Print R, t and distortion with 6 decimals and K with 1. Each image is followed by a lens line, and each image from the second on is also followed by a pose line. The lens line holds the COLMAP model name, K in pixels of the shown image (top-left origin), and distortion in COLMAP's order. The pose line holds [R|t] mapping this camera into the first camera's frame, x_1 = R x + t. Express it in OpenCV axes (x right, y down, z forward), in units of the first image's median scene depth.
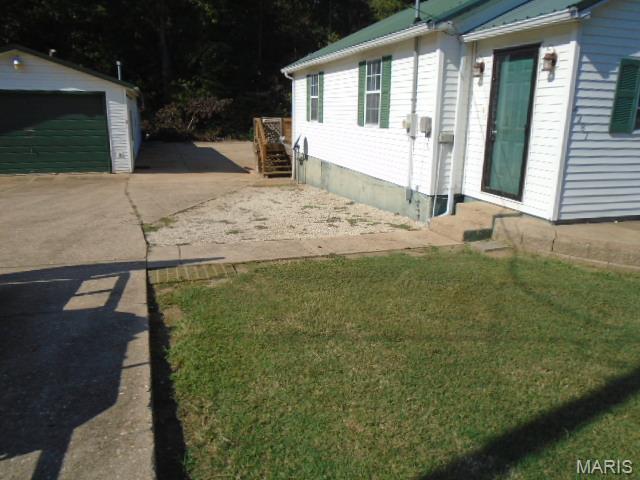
lens RADIAL K [[491.8, 0, 318.2], [0, 491.8, 239.5], [0, 0, 1]] dist [-0.001211, -0.012258]
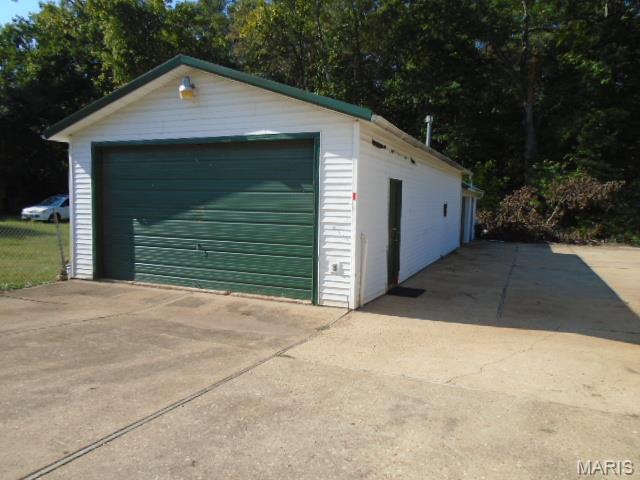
lens RADIAL K [[491.8, 0, 319.8], [0, 491.8, 235.4], [0, 0, 1]] dist [-0.001211, -0.012258]
pose [[0.755163, 0.044934, -0.653995, -0.053986], [-0.175443, 0.975108, -0.135587, -0.062145], [0.631624, 0.217129, 0.744249, 0.294547]]
